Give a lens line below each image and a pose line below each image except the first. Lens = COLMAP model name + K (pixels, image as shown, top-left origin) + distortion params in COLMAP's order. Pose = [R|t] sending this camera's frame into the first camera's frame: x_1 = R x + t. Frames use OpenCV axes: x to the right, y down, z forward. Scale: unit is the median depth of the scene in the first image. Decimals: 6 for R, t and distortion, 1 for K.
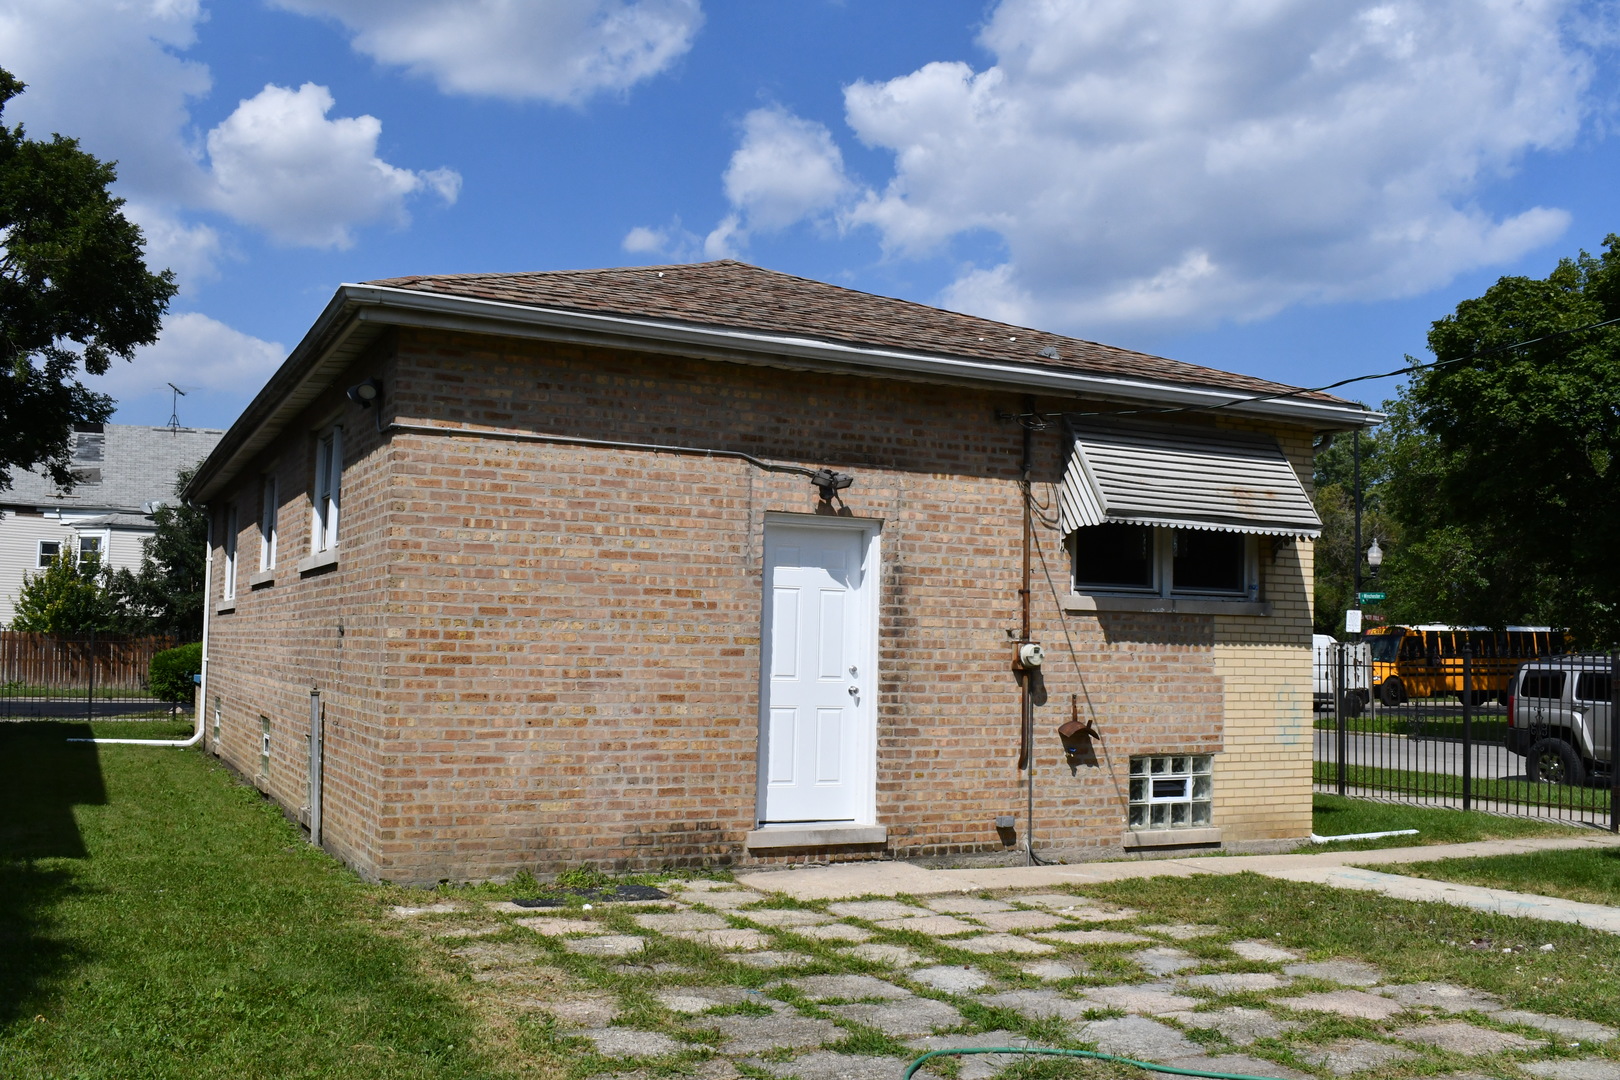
lens RADIAL K [[1523.4, 0, 810.0], [0, 1523.4, 540.0], [0, 0, 1]] dist [-0.079916, -0.004027]
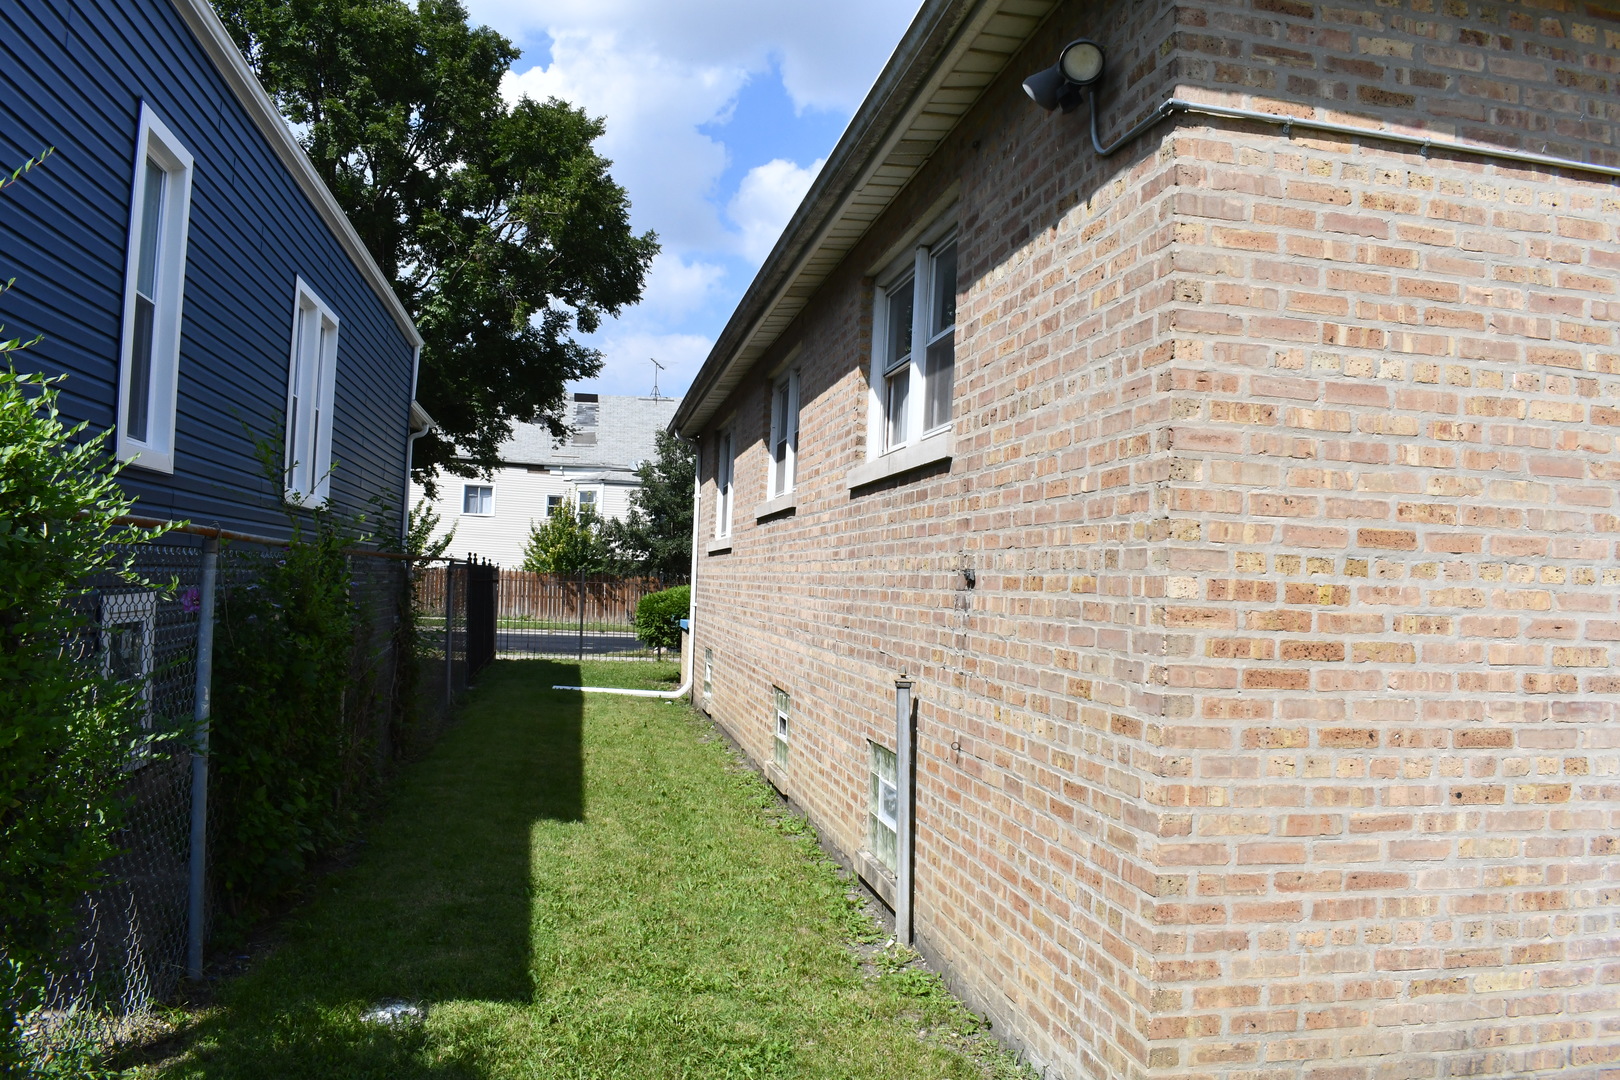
lens RADIAL K [[1270.7, 0, 810.0], [0, 1270.7, 540.0], [0, 0, 1]] dist [-0.097977, 0.013105]
pose [[0.961503, 0.008263, -0.274670, -0.266135], [0.000170, 0.999530, 0.030664, 0.035608], [0.274794, -0.029531, 0.961049, 0.604546]]
